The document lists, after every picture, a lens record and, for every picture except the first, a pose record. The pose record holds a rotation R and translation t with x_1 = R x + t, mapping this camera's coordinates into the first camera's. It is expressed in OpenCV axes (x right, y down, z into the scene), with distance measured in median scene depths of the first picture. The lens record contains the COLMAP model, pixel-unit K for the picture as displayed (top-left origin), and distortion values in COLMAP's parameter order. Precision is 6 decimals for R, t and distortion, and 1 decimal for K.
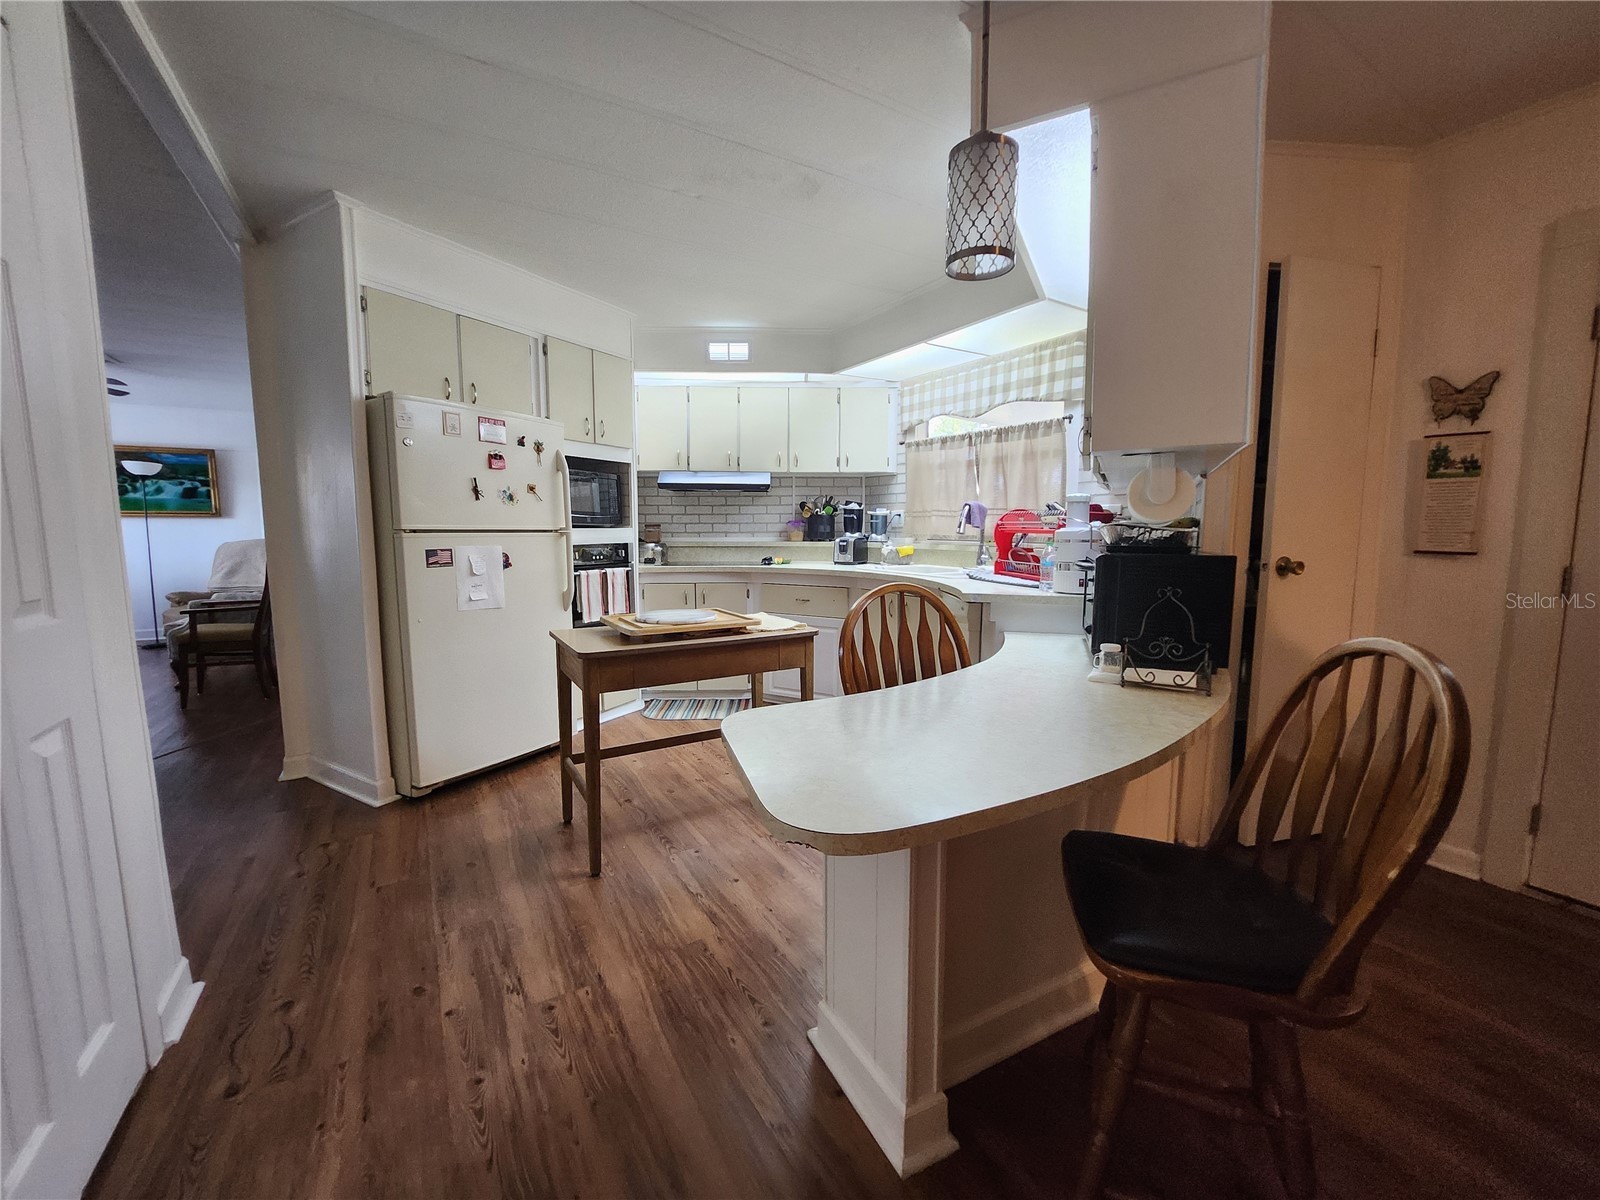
lens RADIAL K [[639.9, 0, 802.4], [0, 639.9, 596.7], [0, 0, 1]] dist [-0.023562, 0.002726]
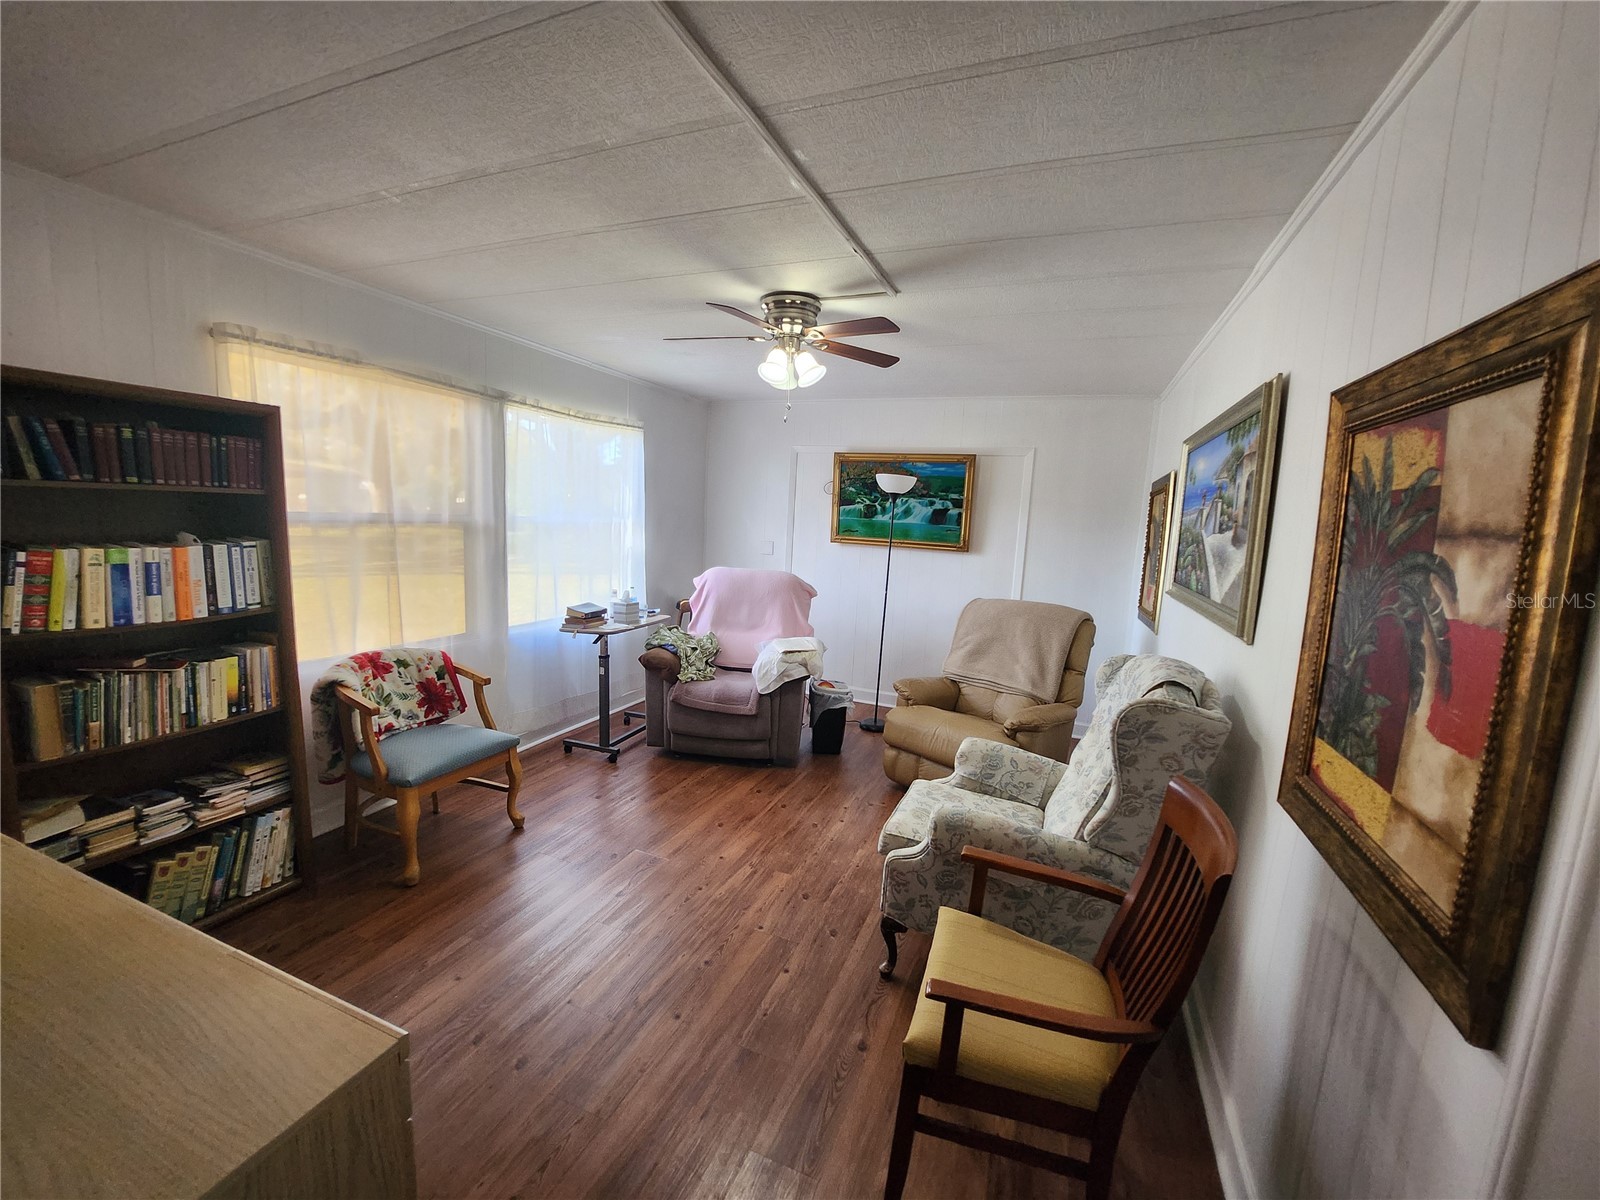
lens RADIAL K [[639.9, 0, 798.7], [0, 639.9, 602.7], [0, 0, 1]] dist [-0.023562, 0.002726]
pose [[0.587744, 0.143437, -0.796231, -1.133928], [-0.136209, 0.987654, 0.077378, -0.245196], [0.797499, 0.062975, 0.600024, 1.050204]]
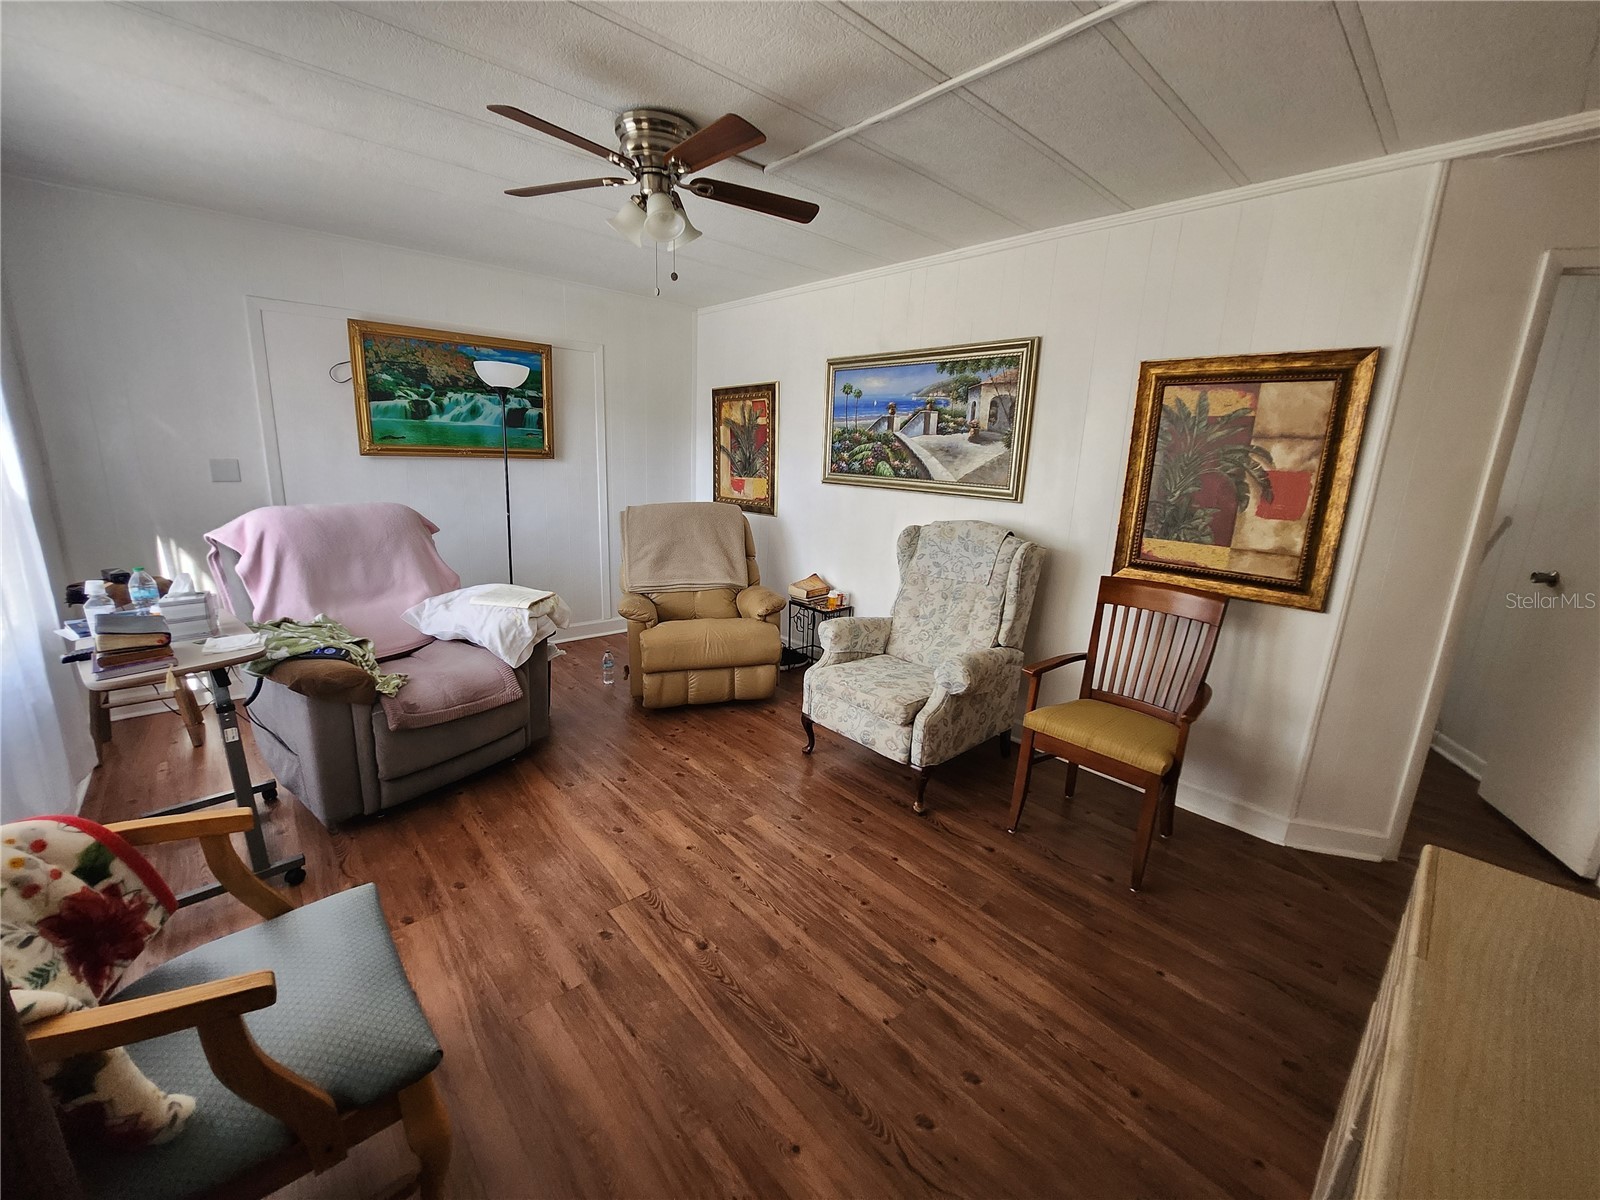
lens RADIAL K [[639.9, 0, 795.0], [0, 639.9, 603.5], [0, 0, 1]] dist [-0.023562, 0.002726]
pose [[0.981806, -0.004610, 0.189832, -1.972244], [-0.021251, 0.990758, 0.133969, -0.181904], [-0.188695, -0.135565, 0.972634, 0.791172]]
